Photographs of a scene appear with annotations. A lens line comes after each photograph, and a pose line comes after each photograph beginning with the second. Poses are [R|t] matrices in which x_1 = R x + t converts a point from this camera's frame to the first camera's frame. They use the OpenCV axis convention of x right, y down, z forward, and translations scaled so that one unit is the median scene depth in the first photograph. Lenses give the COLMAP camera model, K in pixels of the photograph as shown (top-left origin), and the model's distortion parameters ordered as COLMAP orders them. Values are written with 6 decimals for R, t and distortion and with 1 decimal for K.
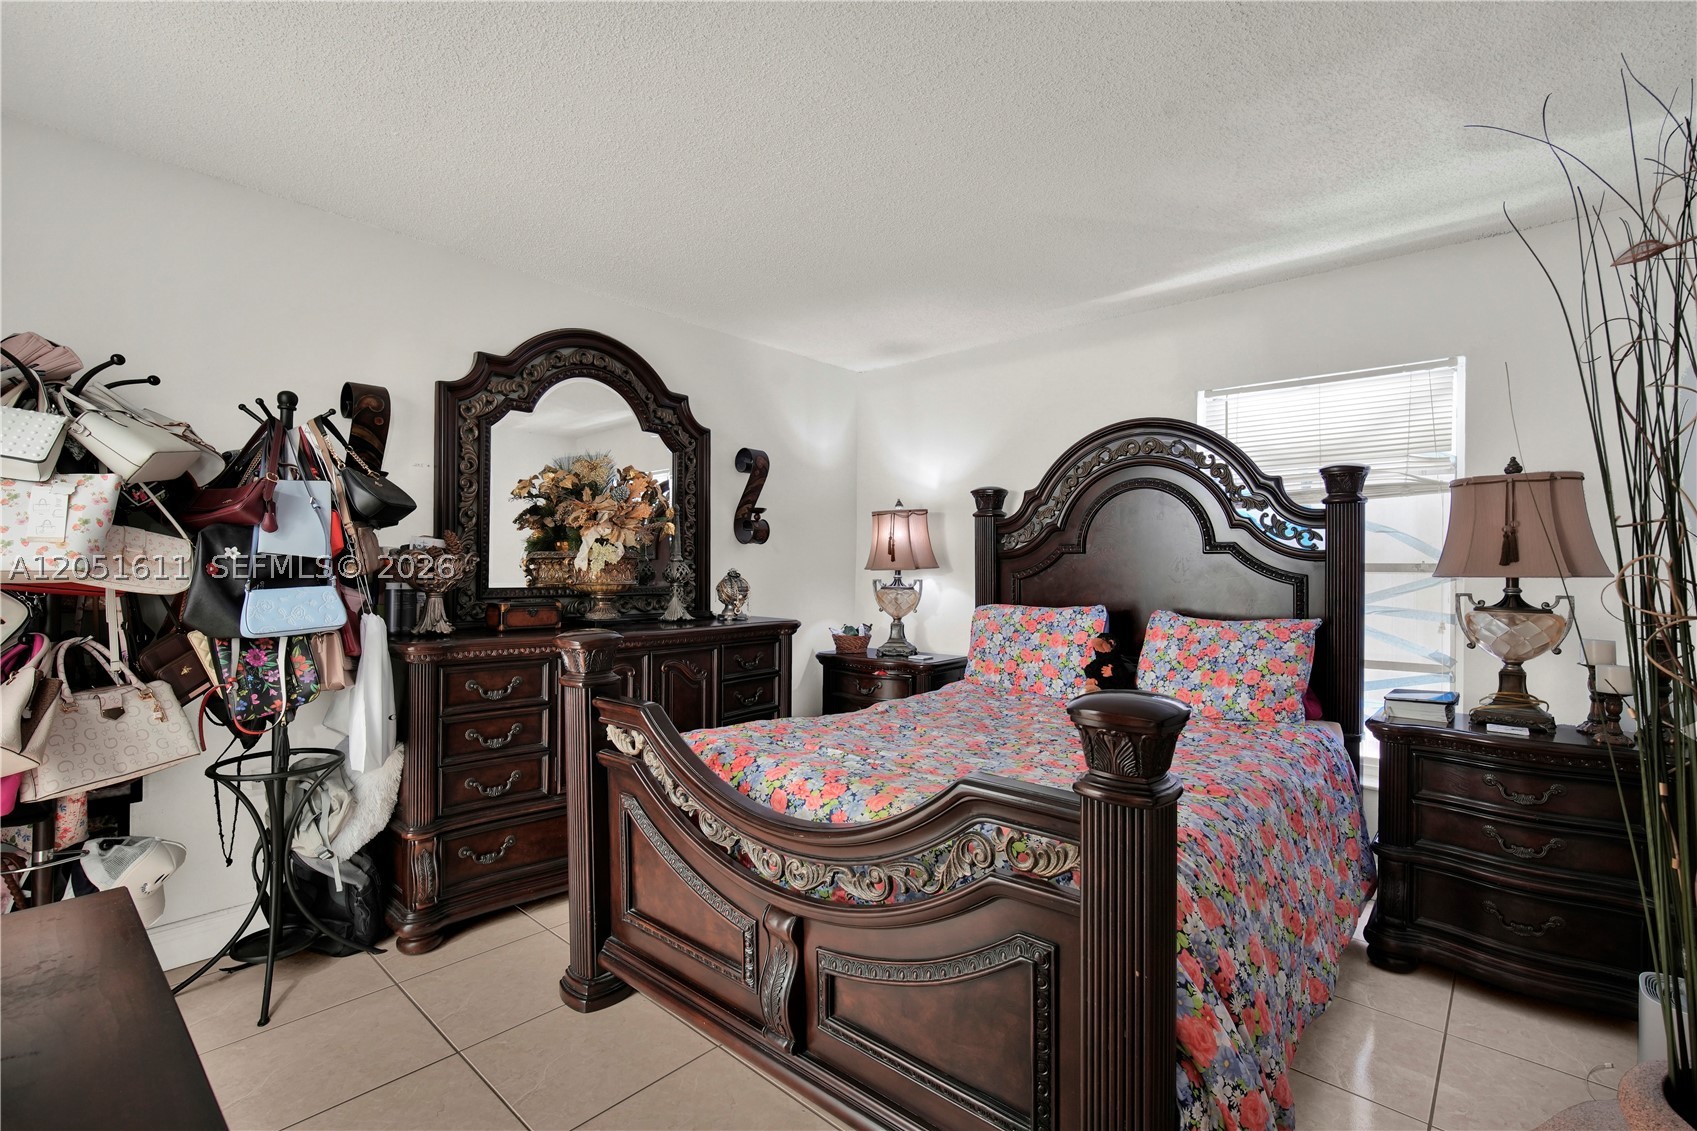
lens RADIAL K [[814.2, 0, 851.3], [0, 814.2, 559.6], [0, 0, 1]] dist [-0.000012, 0.000617]
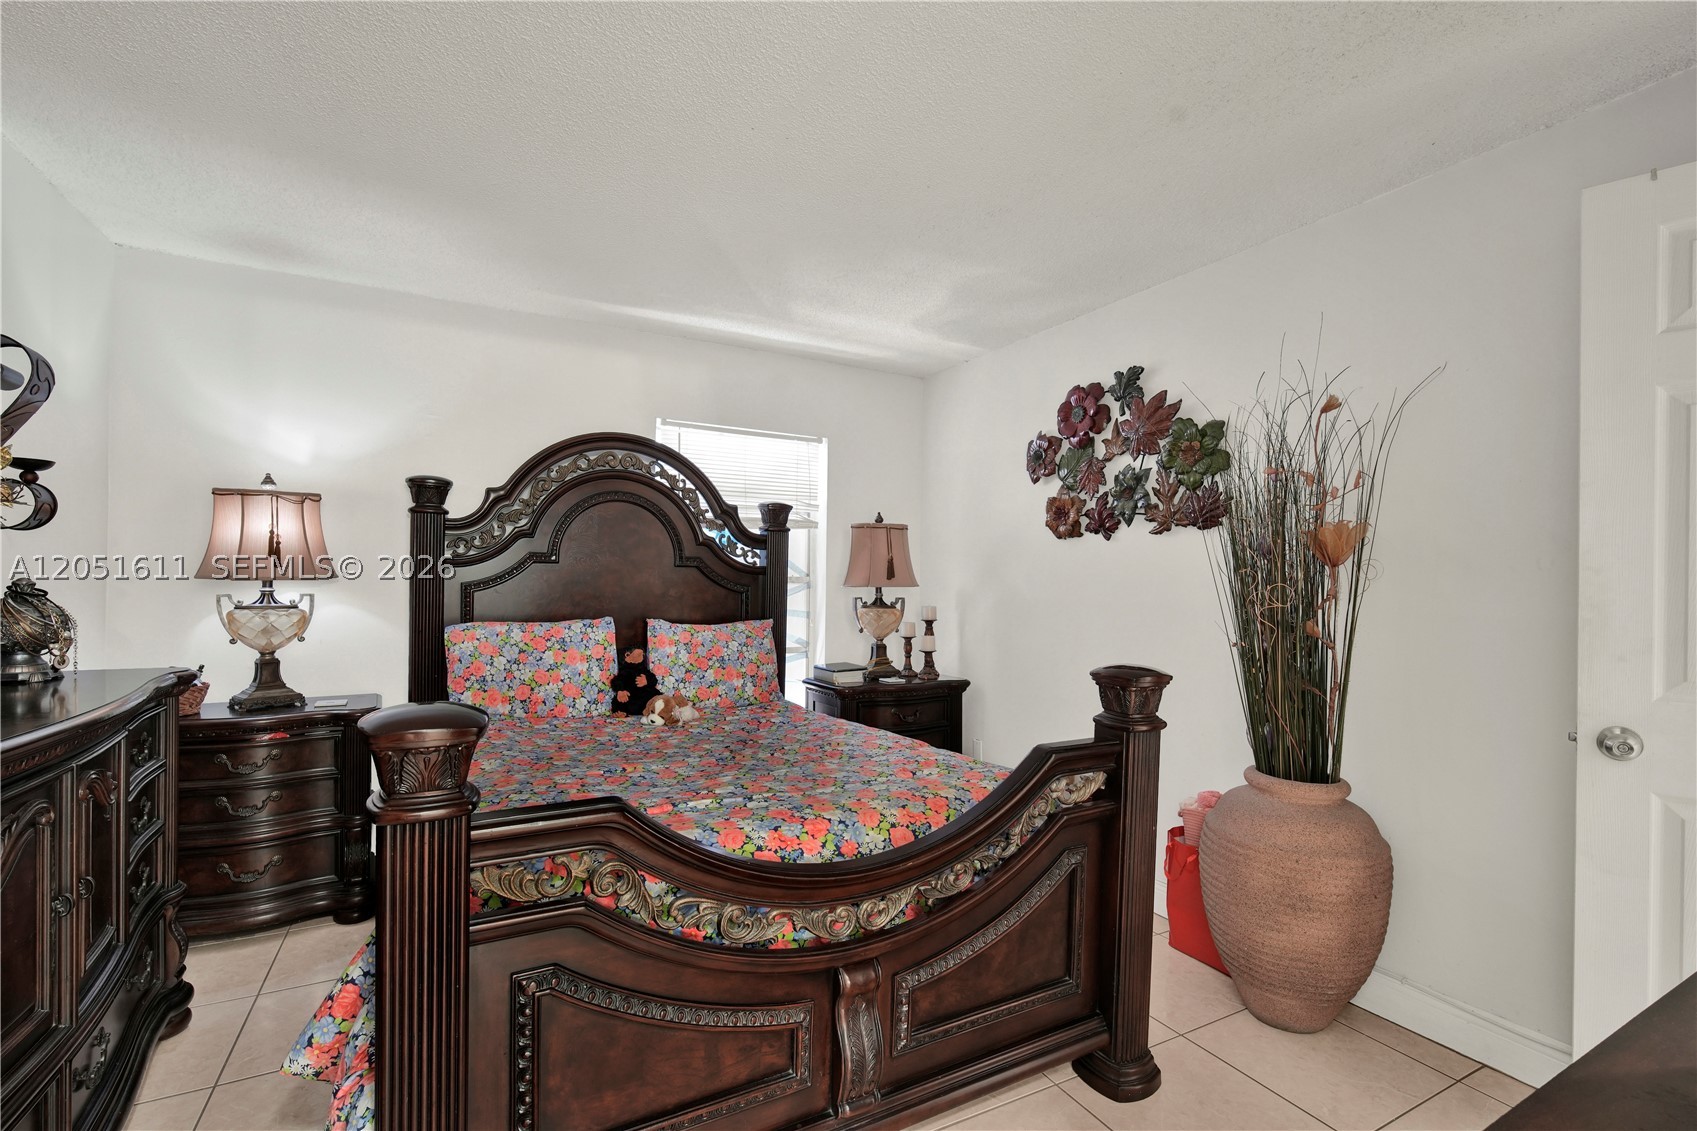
lens RADIAL K [[814.2, 0, 850.7], [0, 814.2, 580.9], [0, 0, 1]] dist [-0.000012, 0.000617]
pose [[0.284223, -0.004963, 0.958745, -0.591004], [-0.020962, 0.999715, 0.011390, -0.005473], [-0.958529, -0.023334, 0.284039, 0.464308]]
